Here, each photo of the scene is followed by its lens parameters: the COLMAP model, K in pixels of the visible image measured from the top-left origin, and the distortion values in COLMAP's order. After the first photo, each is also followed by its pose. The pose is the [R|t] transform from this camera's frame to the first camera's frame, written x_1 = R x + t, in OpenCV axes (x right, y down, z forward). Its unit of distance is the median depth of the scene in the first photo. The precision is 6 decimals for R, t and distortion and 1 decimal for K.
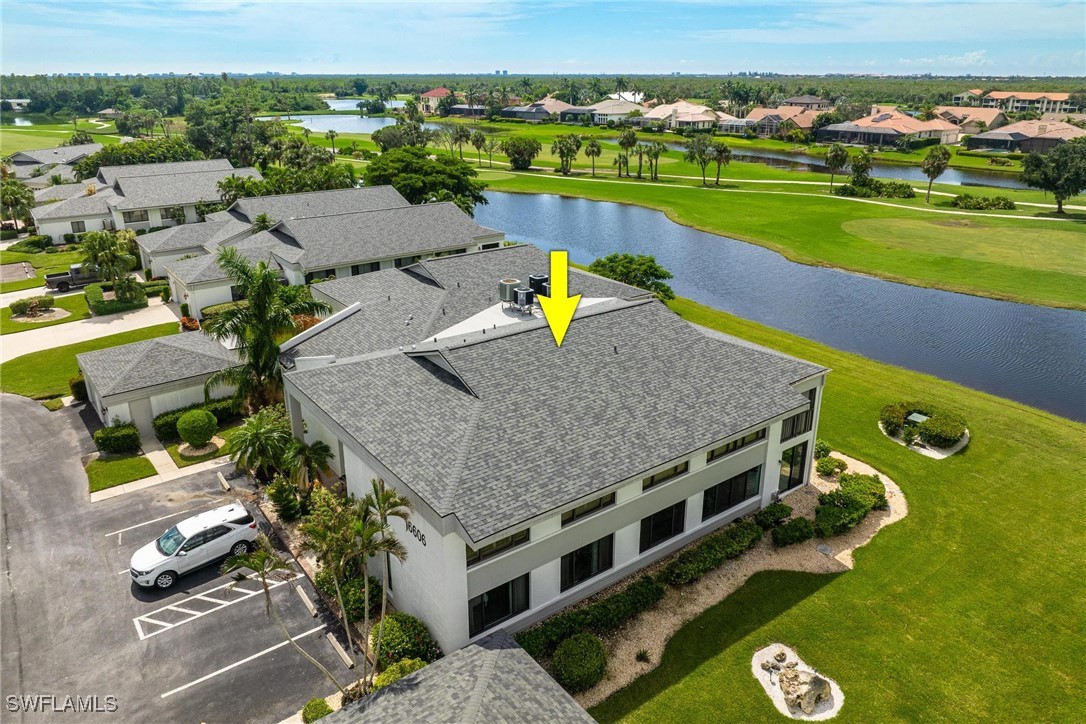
lens RADIAL K [[736.8, 0, 543.0], [0, 736.8, 362.0], [0, 0, 1]] dist [-0.013123, -0.001180]
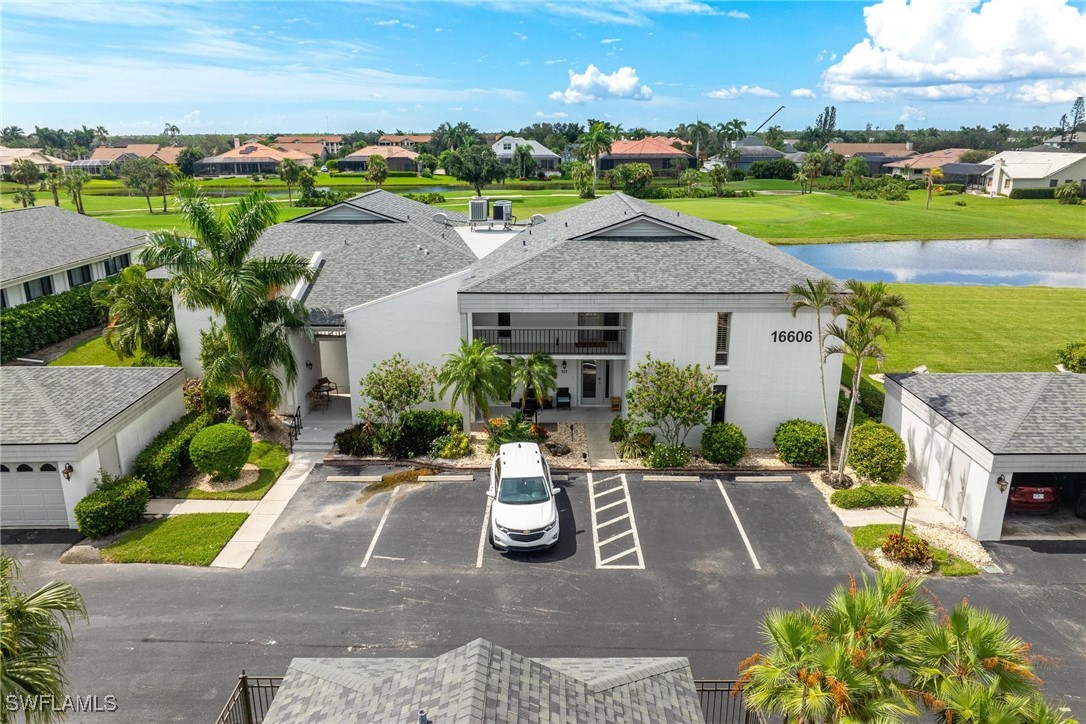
lens RADIAL K [[757.7, 0, 542.3], [0, 757.7, 344.2], [0, 0, 1]] dist [-0.015620, -0.002378]
pose [[0.612414, -0.215305, 0.760653, -0.338076], [0.292576, 0.955604, 0.034929, 0.025434], [-0.734404, 0.201158, 0.648218, 0.144537]]
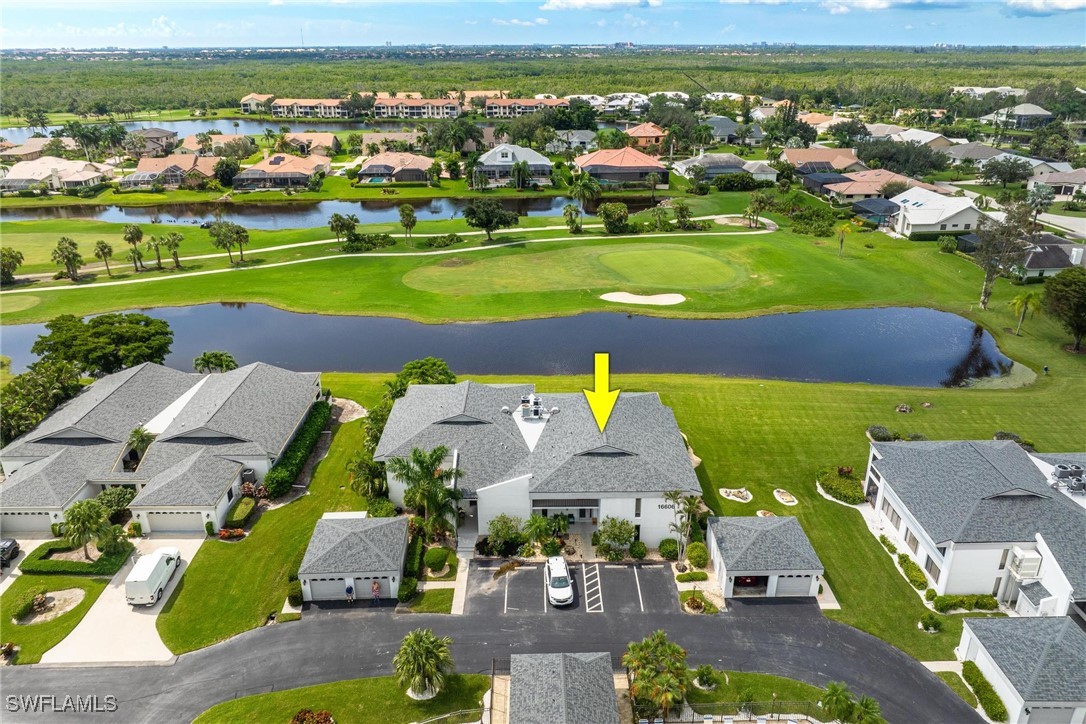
lens RADIAL K [[763.2, 0, 547.7], [0, 763.2, 333.0], [0, 0, 1]] dist [-0.016815, -0.006254]
pose [[0.590586, -0.288607, 0.753601, -0.623588], [0.297639, 0.945922, 0.129005, -0.227294], [-0.750079, 0.148112, 0.644549, -0.149089]]
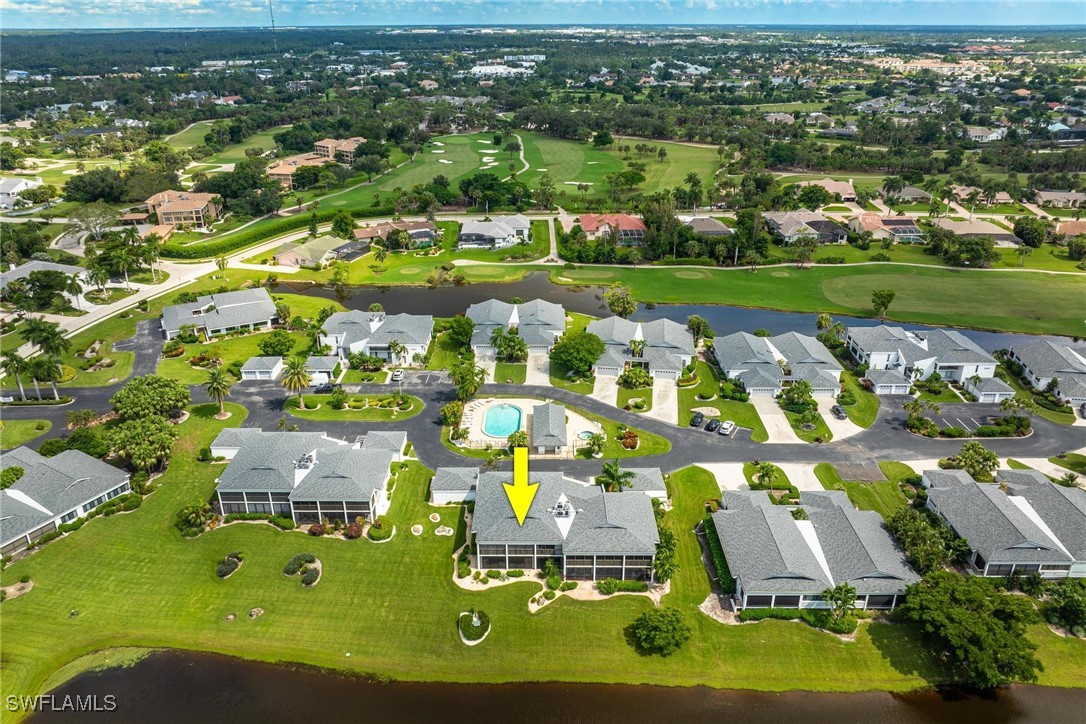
lens RADIAL K [[759.4, 0, 543.0], [0, 759.4, 362.0], [0, 0, 1]] dist [-0.017470, 0.000237]
pose [[-0.614029, 0.326125, -0.718757, 0.924497], [-0.286981, 0.756068, 0.588220, -1.047691], [0.735262, 0.567453, -0.370656, 0.772877]]
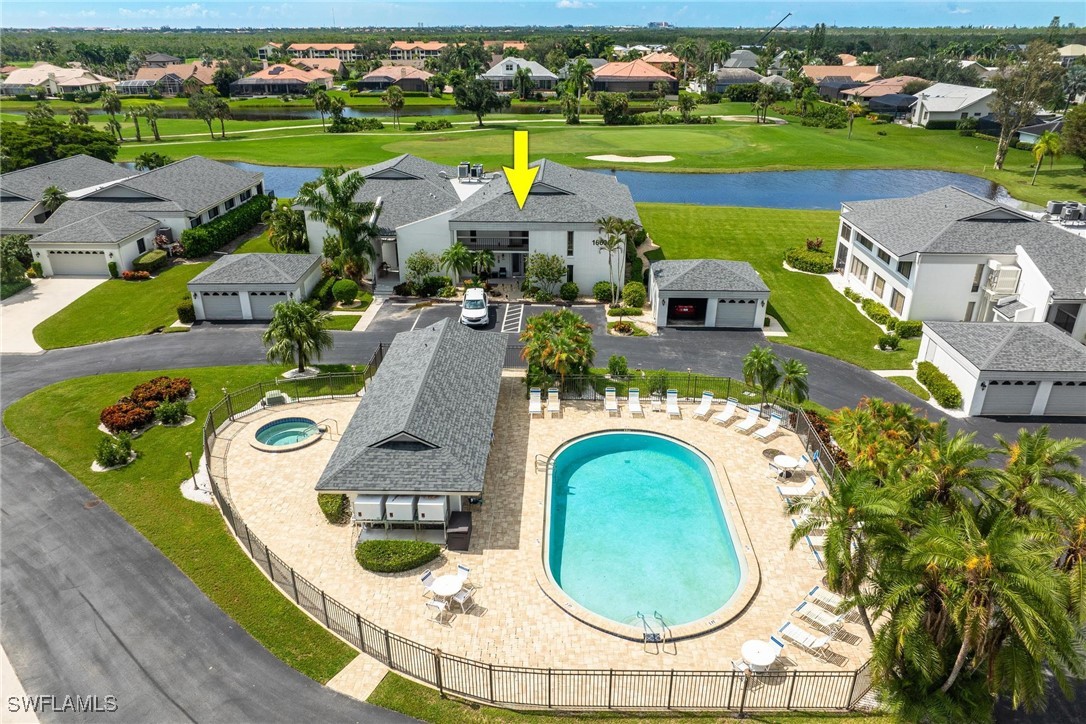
lens RADIAL K [[759.4, 0, 543.0], [0, 759.4, 362.0], [0, 0, 1]] dist [-0.017470, 0.000237]
pose [[0.627232, -0.316863, 0.711462, -0.583344], [0.284990, 0.943521, 0.168964, 0.034066], [-0.724818, 0.096780, 0.682109, -0.138457]]
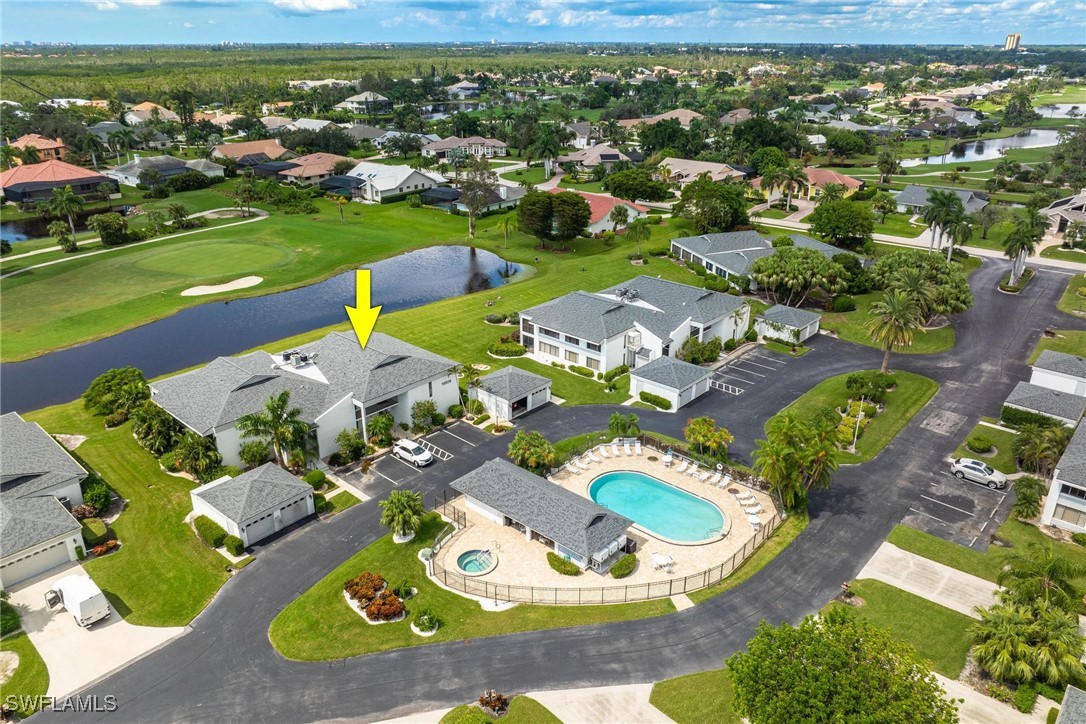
lens RADIAL K [[759.4, 0, 543.0], [0, 759.4, 362.0], [0, 0, 1]] dist [-0.017470, 0.000237]
pose [[-0.187464, -0.383669, 0.904243, -0.979141], [0.359467, 0.829910, 0.426653, -0.347741], [-0.914134, 0.405028, -0.017662, 0.155755]]
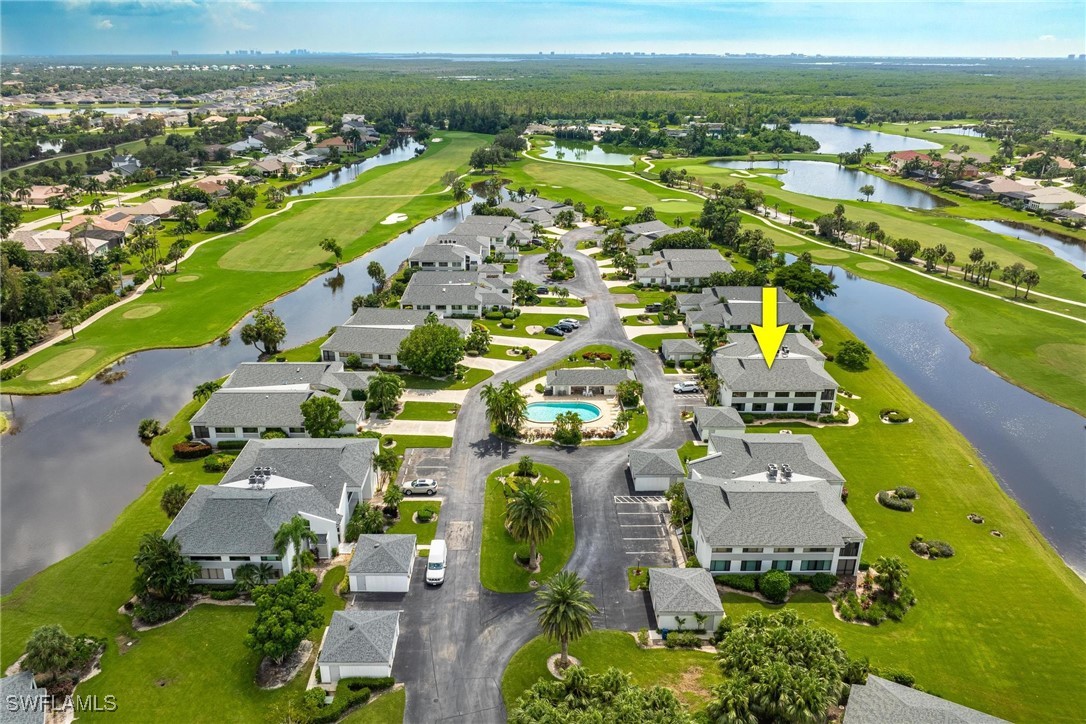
lens RADIAL K [[763.2, 0, 547.7], [0, 763.2, 333.0], [0, 0, 1]] dist [-0.016815, -0.006254]
pose [[0.809754, 0.201290, -0.551163, 0.485207], [-0.219307, 0.975067, 0.033904, -0.022094], [0.544245, 0.093420, 0.833708, -1.214612]]
